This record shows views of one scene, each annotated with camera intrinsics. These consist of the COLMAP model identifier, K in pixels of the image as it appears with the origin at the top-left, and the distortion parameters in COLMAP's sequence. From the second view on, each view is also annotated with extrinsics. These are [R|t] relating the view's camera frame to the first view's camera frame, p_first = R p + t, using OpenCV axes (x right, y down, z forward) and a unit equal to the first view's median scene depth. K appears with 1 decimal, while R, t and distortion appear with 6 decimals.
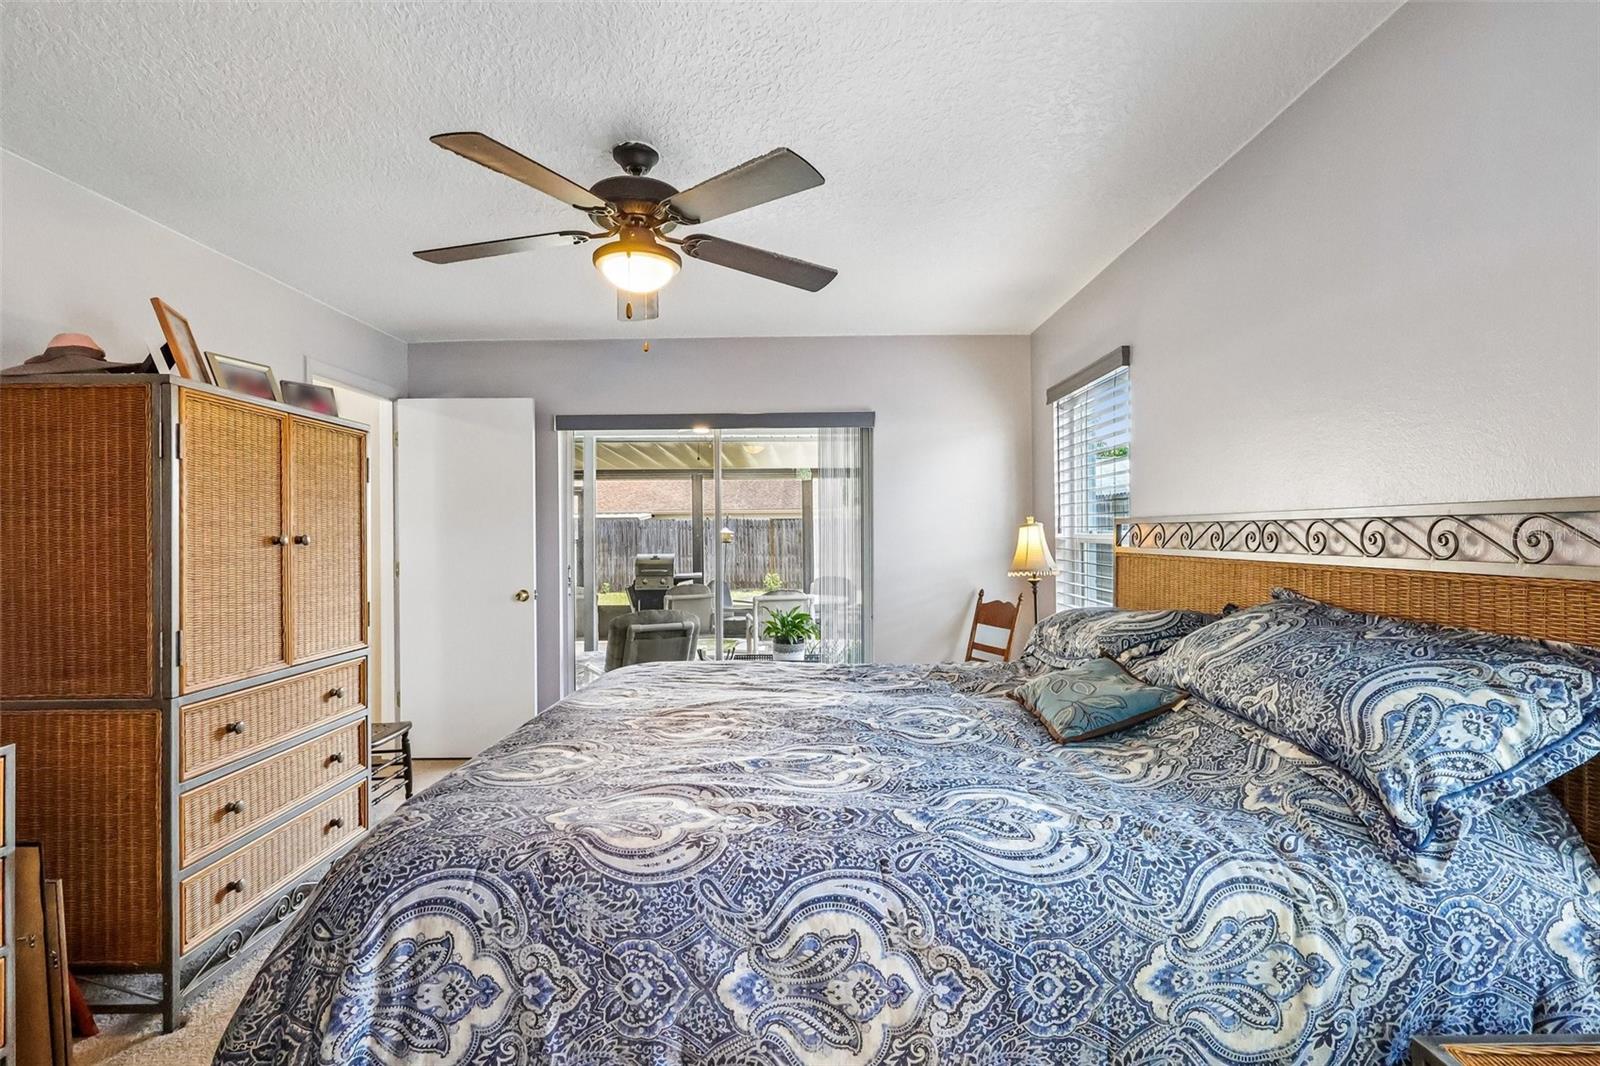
lens RADIAL K [[760.0, 0, 800.6], [0, 760.0, 533.5], [0, 0, 1]] dist [-0.006534, 0.002669]
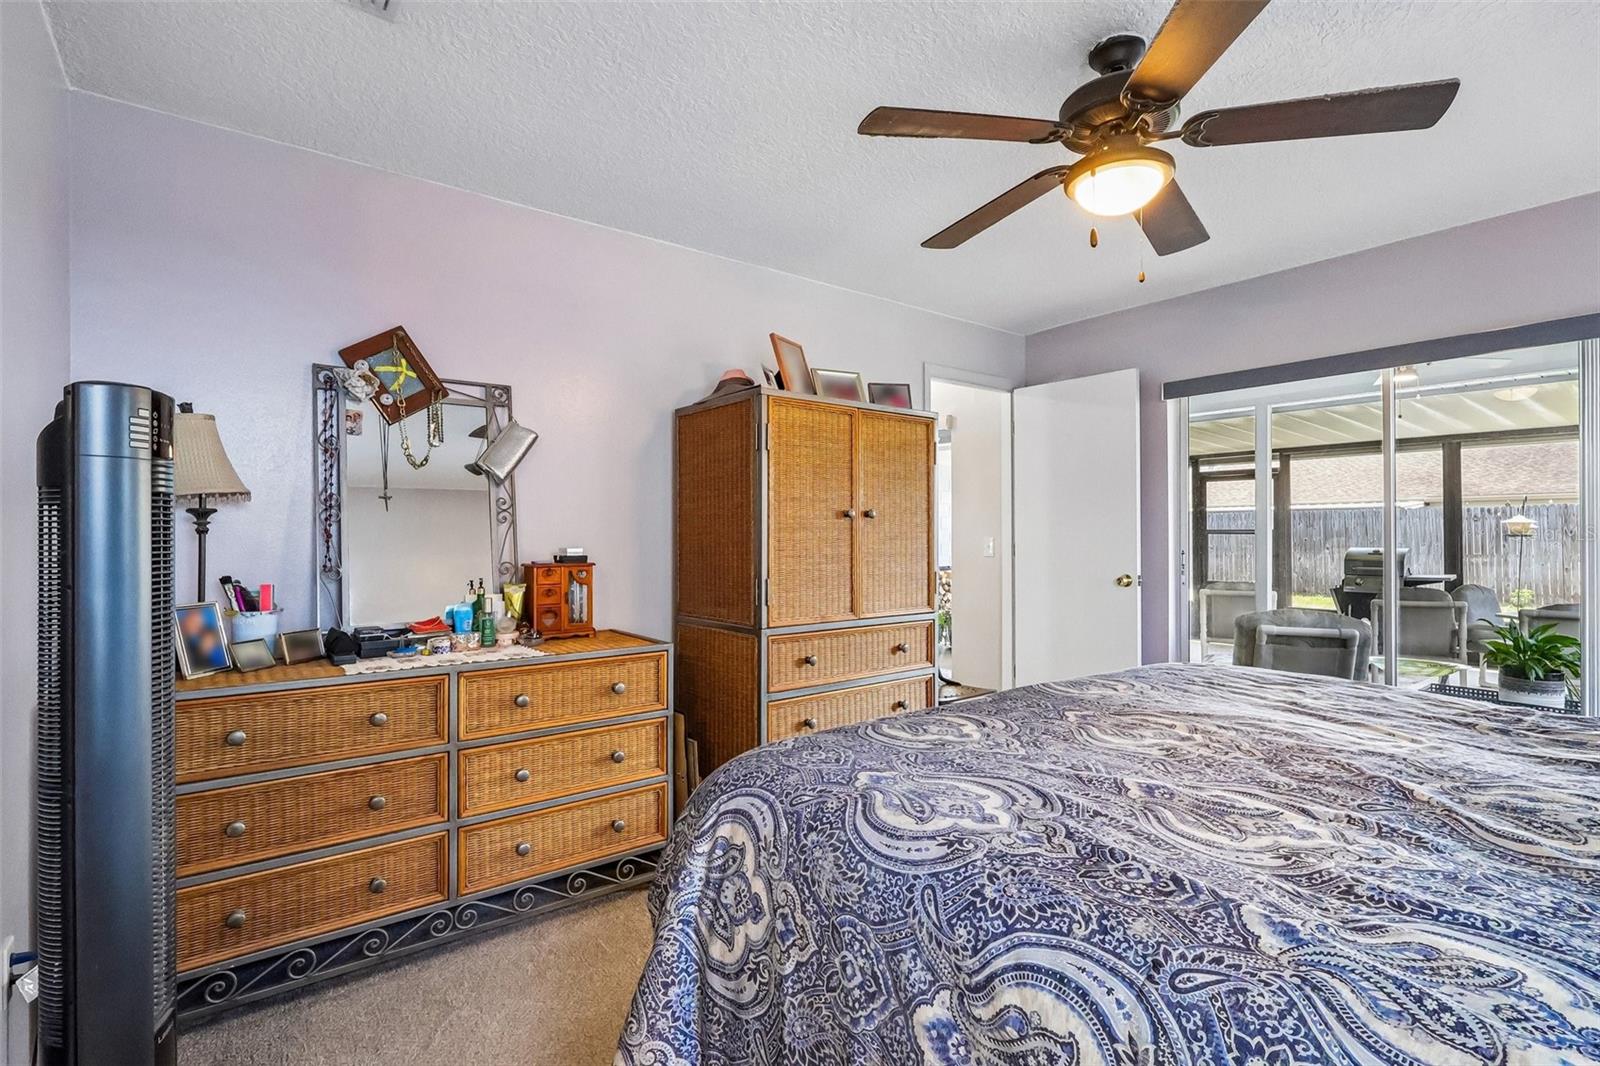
lens RADIAL K [[760.0, 0, 800.0], [0, 760.0, 530.2], [0, 0, 1]] dist [-0.006534, 0.002669]
pose [[0.611422, 0.003703, -0.791296, 0.318520], [-0.003407, 0.999992, 0.002047, 0.046660], [0.791298, 0.001444, 0.611430, 0.269118]]
